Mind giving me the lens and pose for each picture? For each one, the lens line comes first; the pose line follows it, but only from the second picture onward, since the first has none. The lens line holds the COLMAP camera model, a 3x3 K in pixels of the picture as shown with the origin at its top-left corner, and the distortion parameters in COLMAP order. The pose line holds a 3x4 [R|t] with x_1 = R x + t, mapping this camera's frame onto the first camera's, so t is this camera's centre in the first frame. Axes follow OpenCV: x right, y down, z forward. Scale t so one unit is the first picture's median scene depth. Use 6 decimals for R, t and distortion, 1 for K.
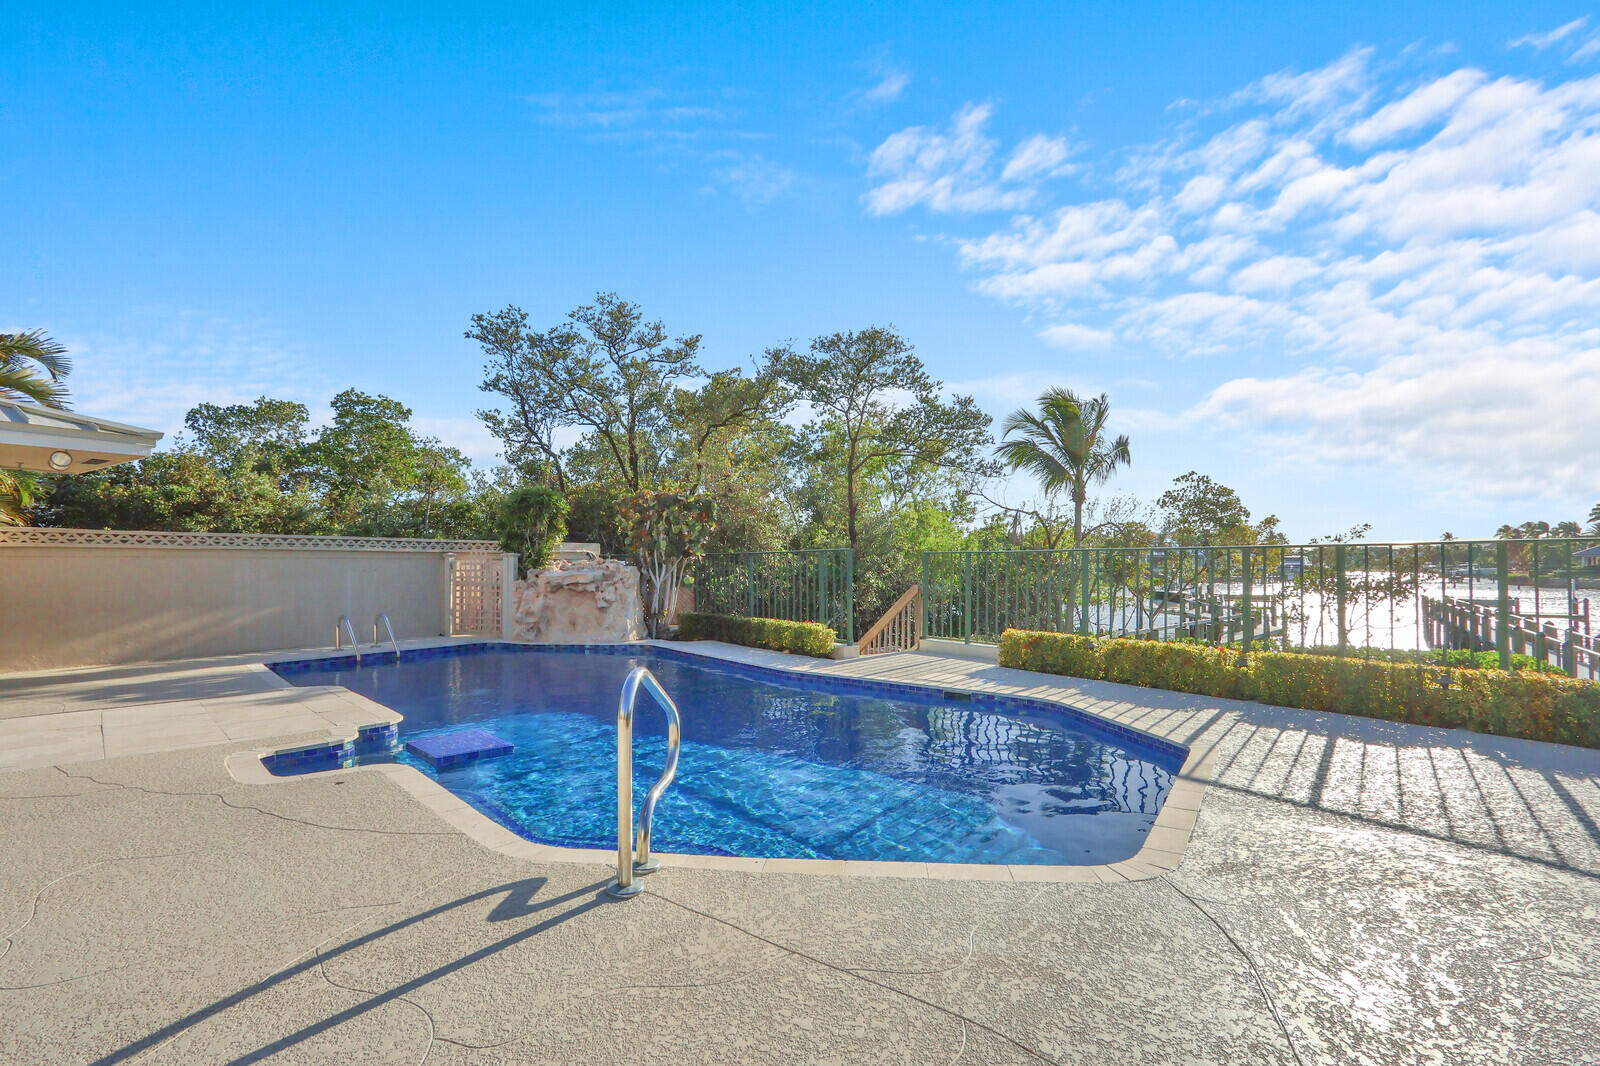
lens RADIAL K [[739.1, 0, 805.3], [0, 739.1, 545.6], [0, 0, 1]] dist [-0.013236, -0.000390]
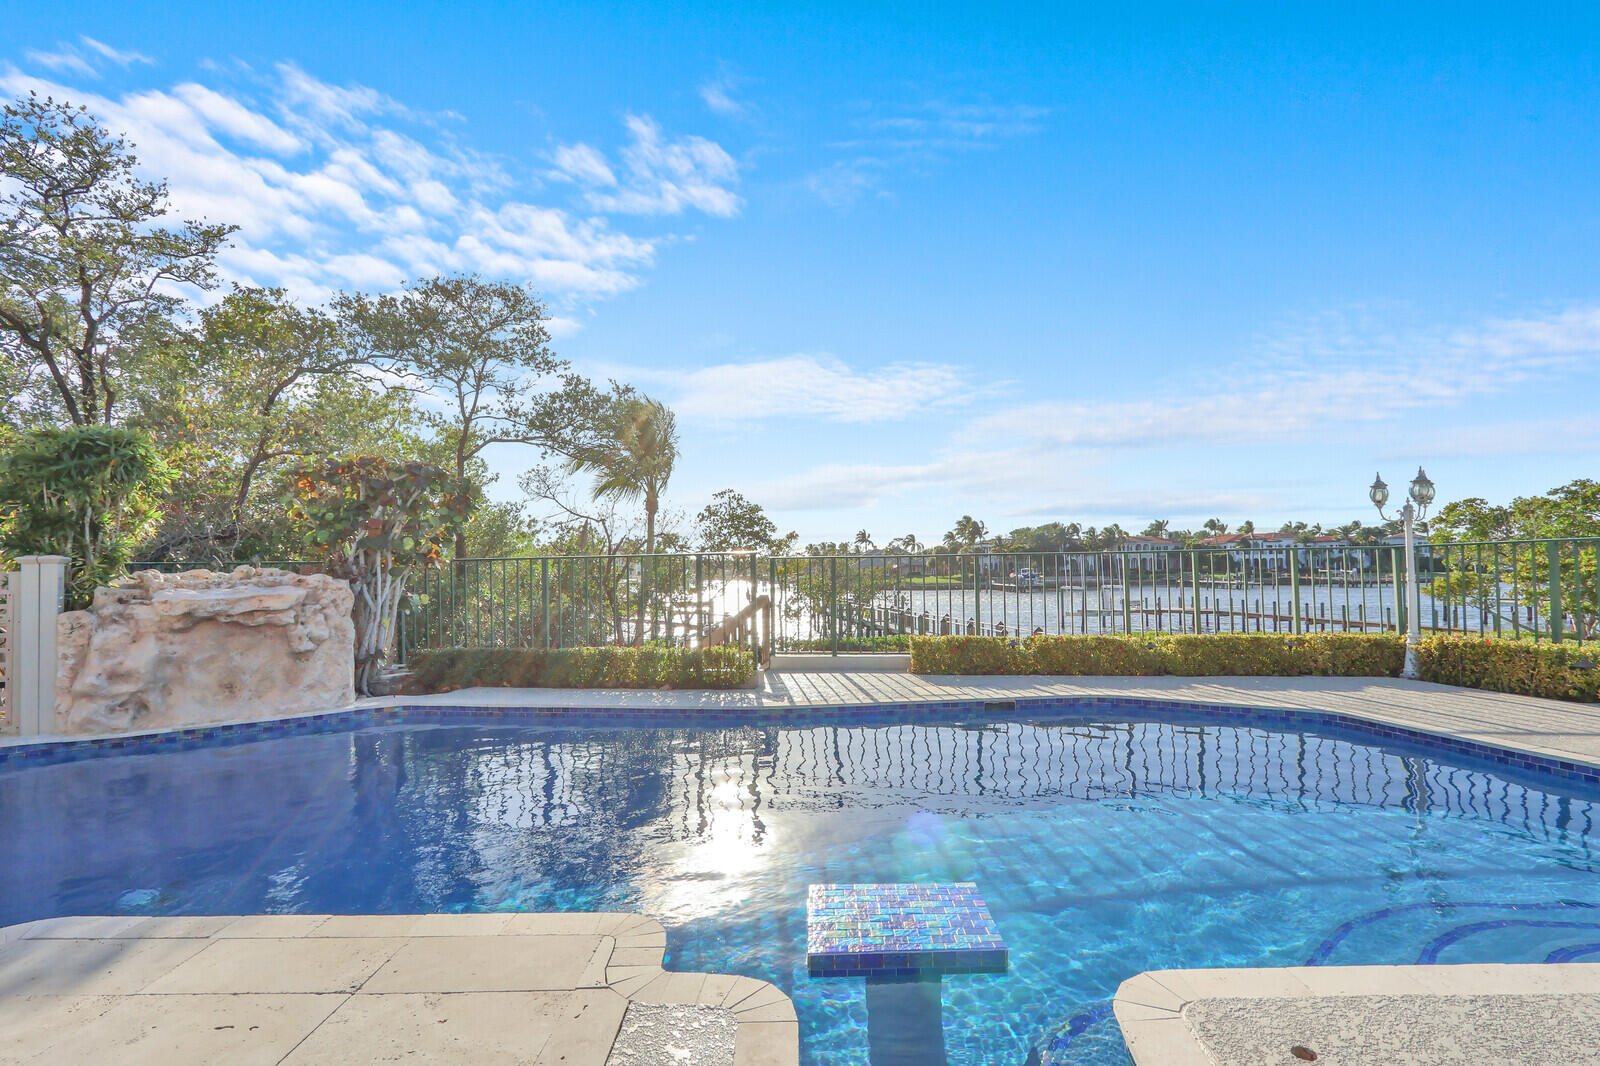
lens RADIAL K [[739.1, 0, 821.6], [0, 739.1, 537.3], [0, 0, 1]] dist [-0.013236, -0.000390]
pose [[0.693567, 0.026498, 0.719904, -0.245472], [-0.005949, 0.999500, -0.031058, 0.006085], [-0.720367, 0.017258, 0.693378, 0.186907]]
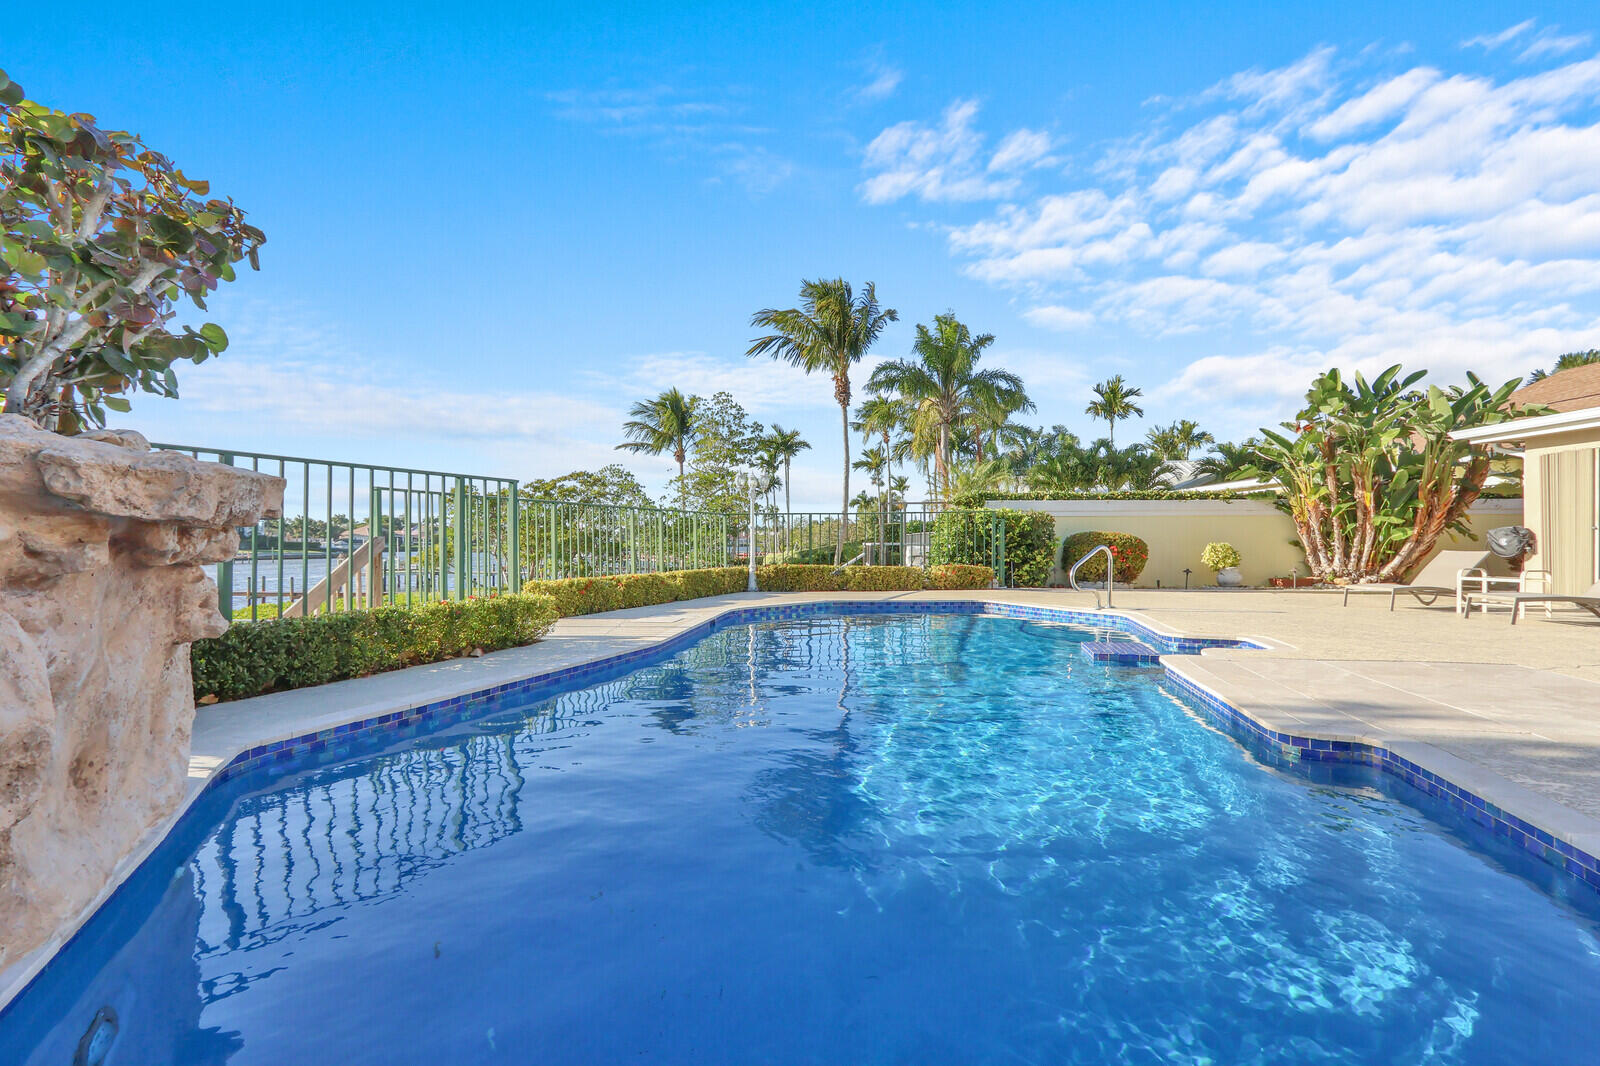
lens RADIAL K [[739.1, 0, 803.0], [0, 739.1, 536.4], [0, 0, 1]] dist [-0.013236, -0.000390]
pose [[-0.555951, 0.009426, 0.831162, -0.329694], [-0.018773, 0.999538, -0.023892, 0.033770], [-0.831003, -0.028886, -0.555517, 0.583172]]
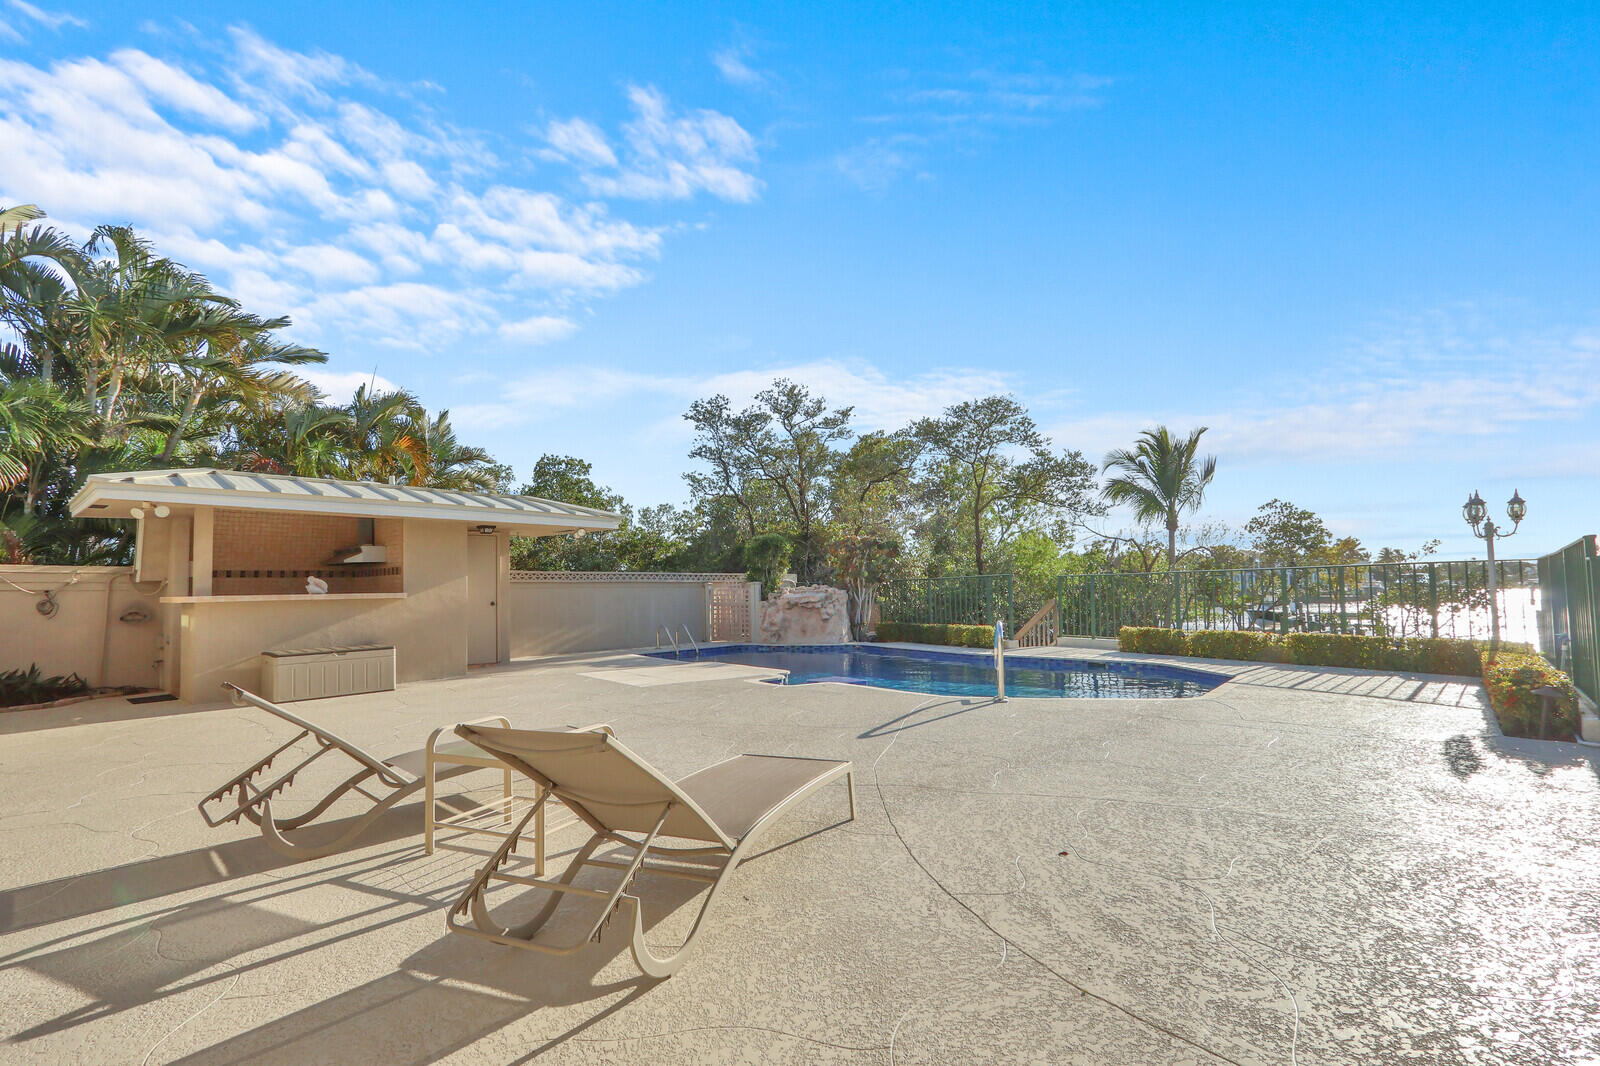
lens RADIAL K [[739.1, 0, 814.4], [0, 739.1, 549.8], [0, 0, 1]] dist [-0.013236, -0.000390]
pose [[0.994909, -0.022623, -0.098205, -0.092063], [0.019505, 0.999278, -0.032592, -0.001935], [0.098871, 0.030511, 0.994632, -0.253451]]
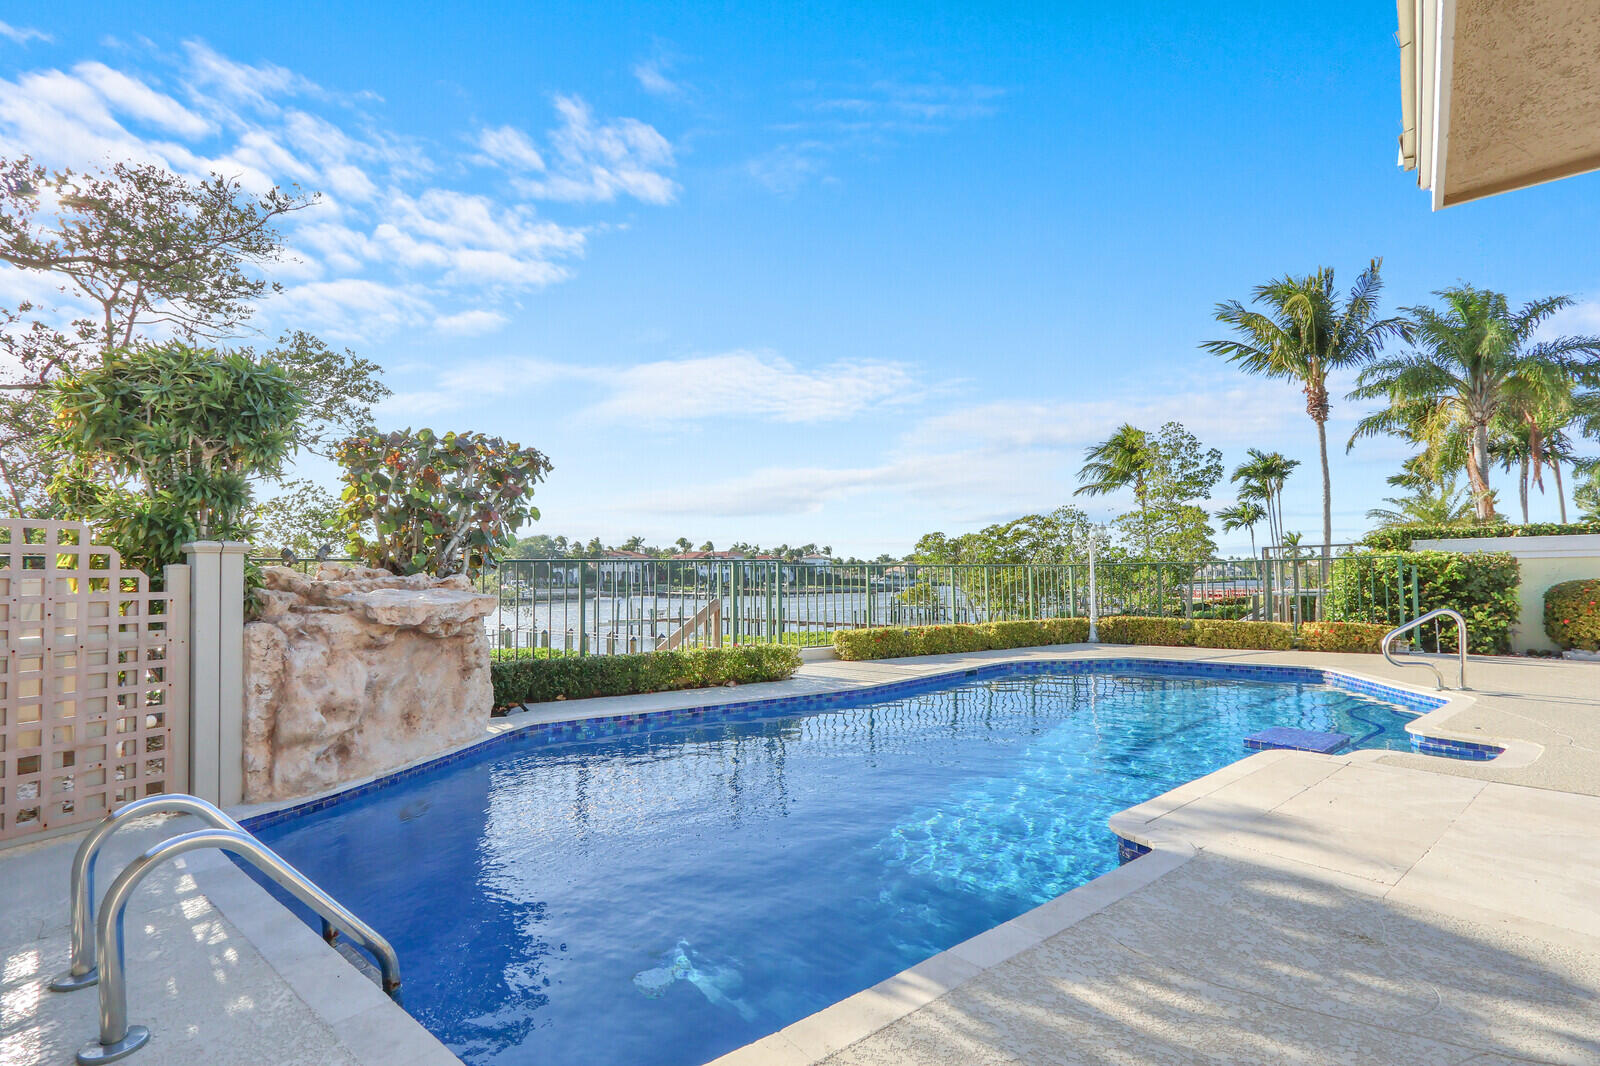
lens RADIAL K [[739.1, 0, 814.8], [0, 739.1, 544.0], [0, 0, 1]] dist [-0.013236, -0.000390]
pose [[0.073024, 0.048311, 0.996159, -0.441306], [-0.016220, 0.998751, -0.047248, 0.013965], [-0.997198, -0.012708, 0.073716, 0.448332]]
